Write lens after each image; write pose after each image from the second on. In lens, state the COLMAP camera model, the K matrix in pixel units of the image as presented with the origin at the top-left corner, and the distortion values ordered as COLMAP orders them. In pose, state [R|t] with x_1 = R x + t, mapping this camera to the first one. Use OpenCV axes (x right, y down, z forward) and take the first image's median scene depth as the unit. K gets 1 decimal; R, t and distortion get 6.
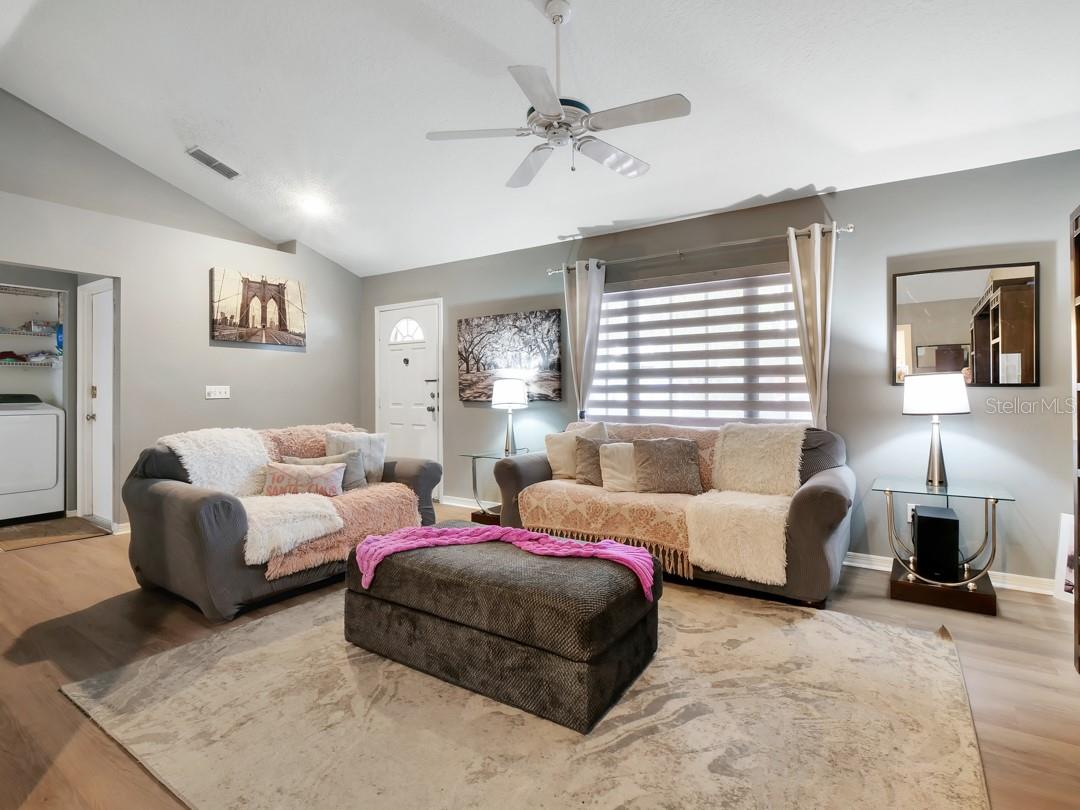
lens RADIAL K [[545.1, 0, 539.3], [0, 545.1, 384.6], [0, 0, 1]] dist [-0.011969, -0.000794]
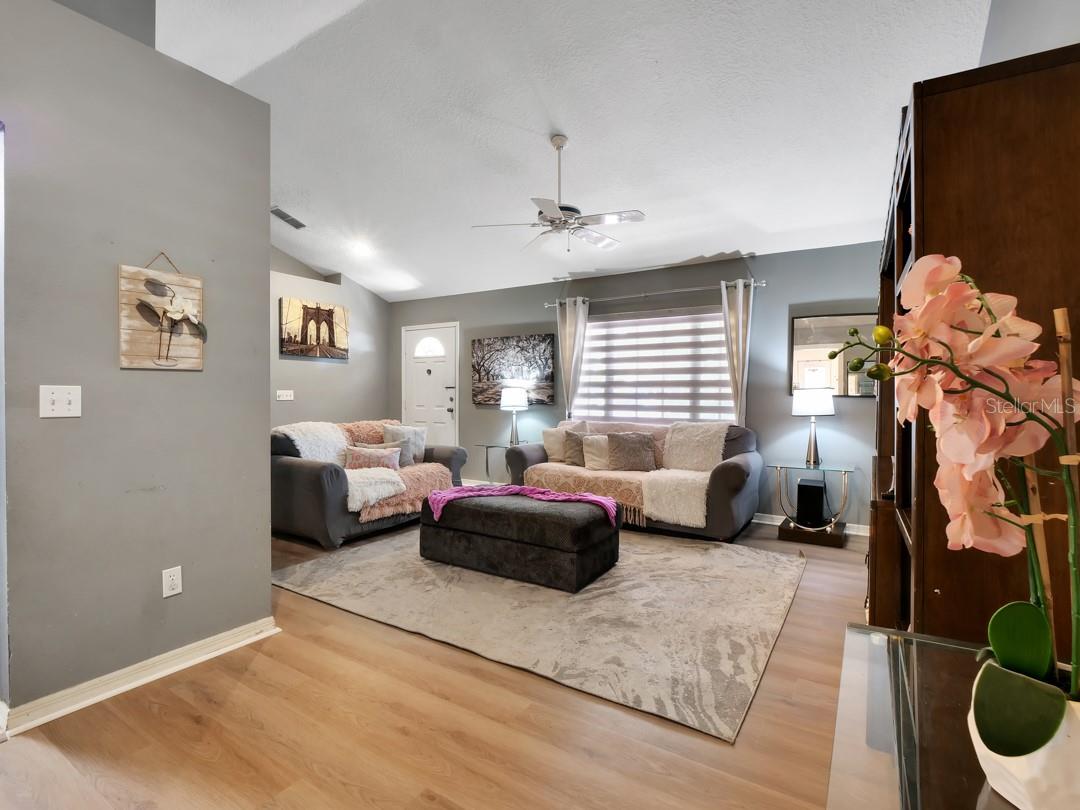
lens RADIAL K [[526.8, 0, 532.9], [0, 526.8, 404.9], [0, 0, 1]] dist [-0.010972, -0.000197]
pose [[0.999788, 0.009056, 0.018500, -0.044623], [-0.009610, 0.999502, 0.030072, -0.009141], [-0.018219, -0.030243, 0.999377, -0.349566]]
